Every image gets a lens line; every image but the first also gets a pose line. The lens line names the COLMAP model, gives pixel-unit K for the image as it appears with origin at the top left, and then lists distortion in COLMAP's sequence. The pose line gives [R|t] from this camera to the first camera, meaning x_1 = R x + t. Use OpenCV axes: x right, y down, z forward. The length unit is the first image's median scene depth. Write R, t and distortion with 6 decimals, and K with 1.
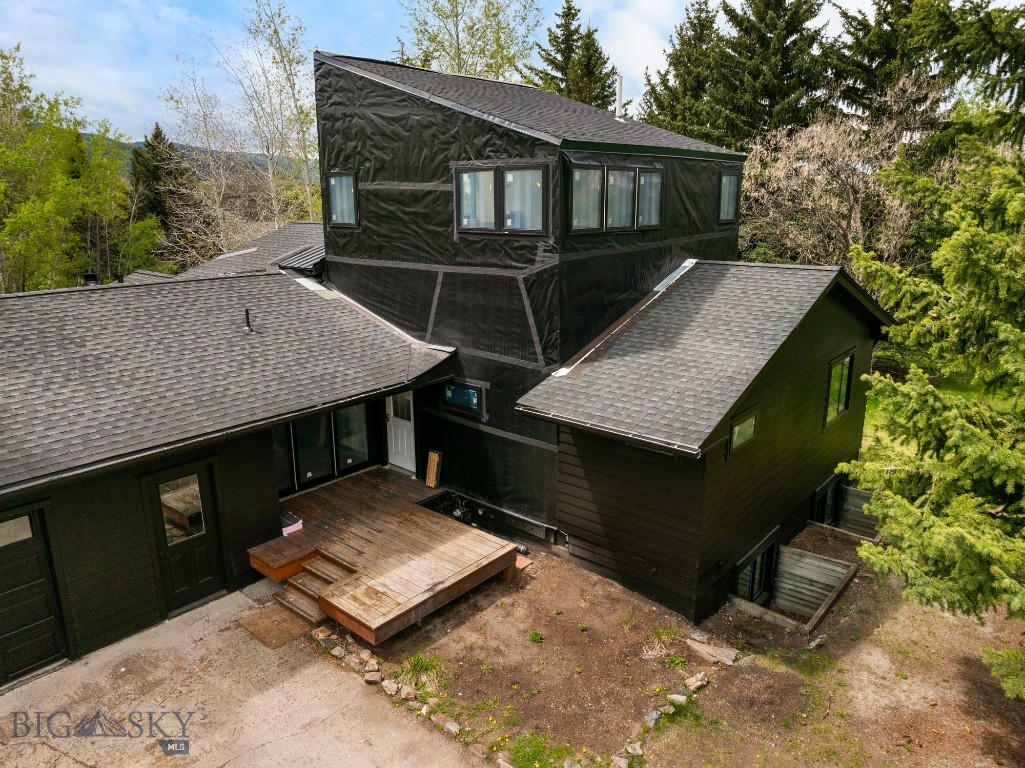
lens RADIAL K [[716.8, 0, 512.5], [0, 716.8, 384.0], [0, 0, 1]] dist [-0.024023, -0.024881]
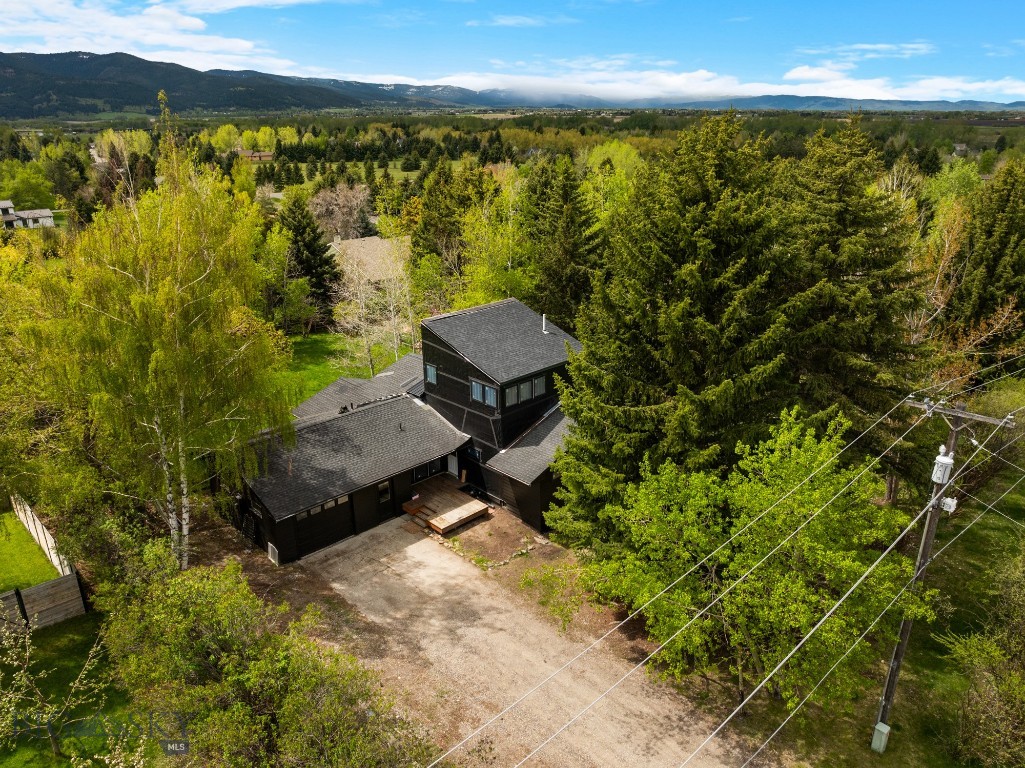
lens RADIAL K [[716.8, 0, 512.5], [0, 716.8, 384.0], [0, 0, 1]] dist [-0.024023, -0.024881]
pose [[0.994858, 0.024119, -0.098371, 0.398166], [-0.015654, 0.996178, 0.085934, -0.558943], [0.100067, -0.083952, 0.991433, -1.982647]]
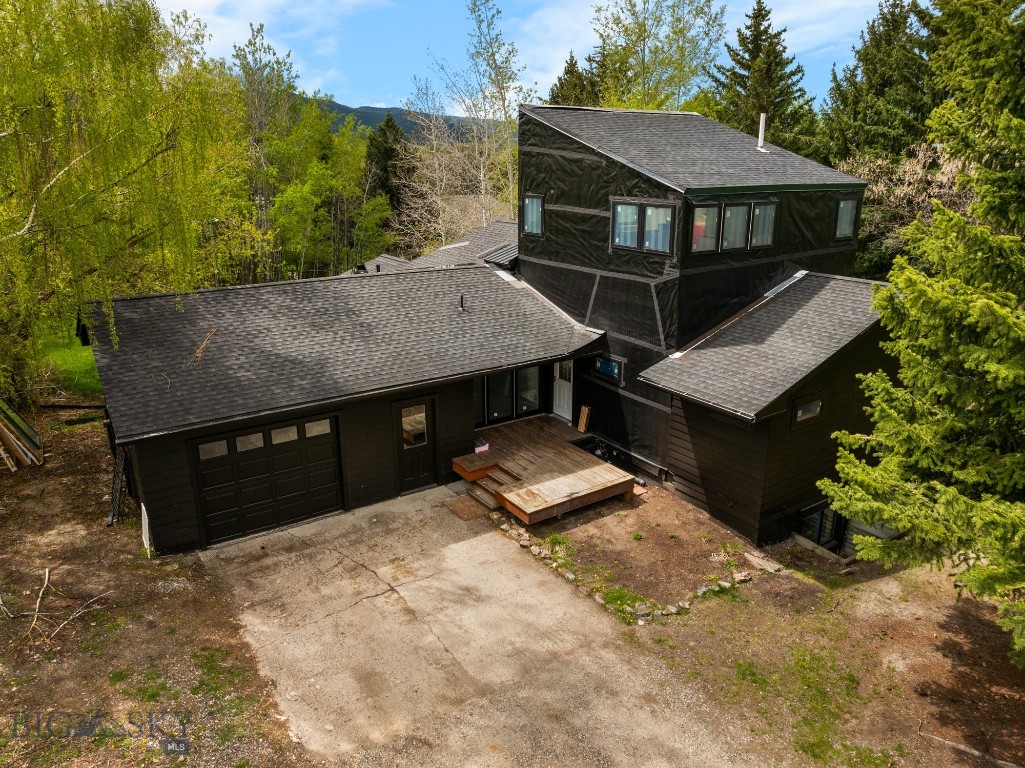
lens RADIAL K [[716.8, 0, 512.5], [0, 716.8, 384.0], [0, 0, 1]] dist [-0.024023, -0.024881]
pose [[0.963330, 0.082494, -0.255323, 0.118516], [-0.070442, 0.995942, 0.056008, -0.015922], [0.258907, -0.035968, 0.965232, -0.402544]]
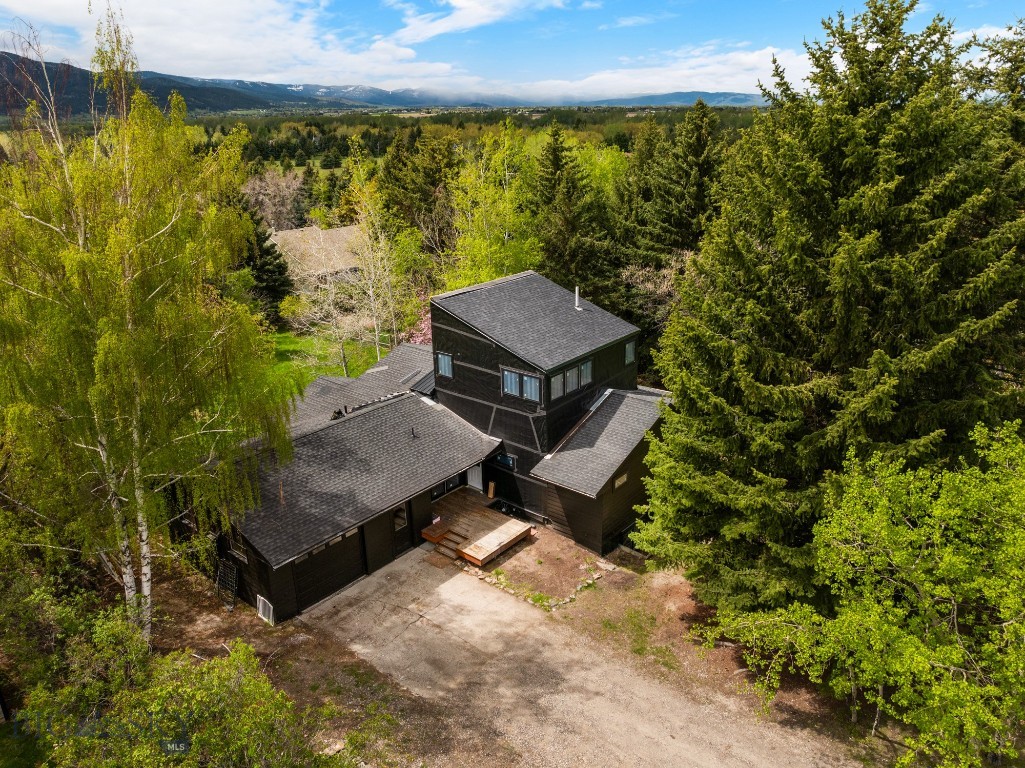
lens RADIAL K [[731.5, 0, 512.5], [0, 731.5, 384.0], [0, 0, 1]] dist [-0.034955, 0.001234]
pose [[0.999759, -0.021740, -0.003131, -0.039145], [0.021926, 0.996234, 0.083881, -0.466811], [0.001295, -0.083930, 0.996471, -1.439478]]
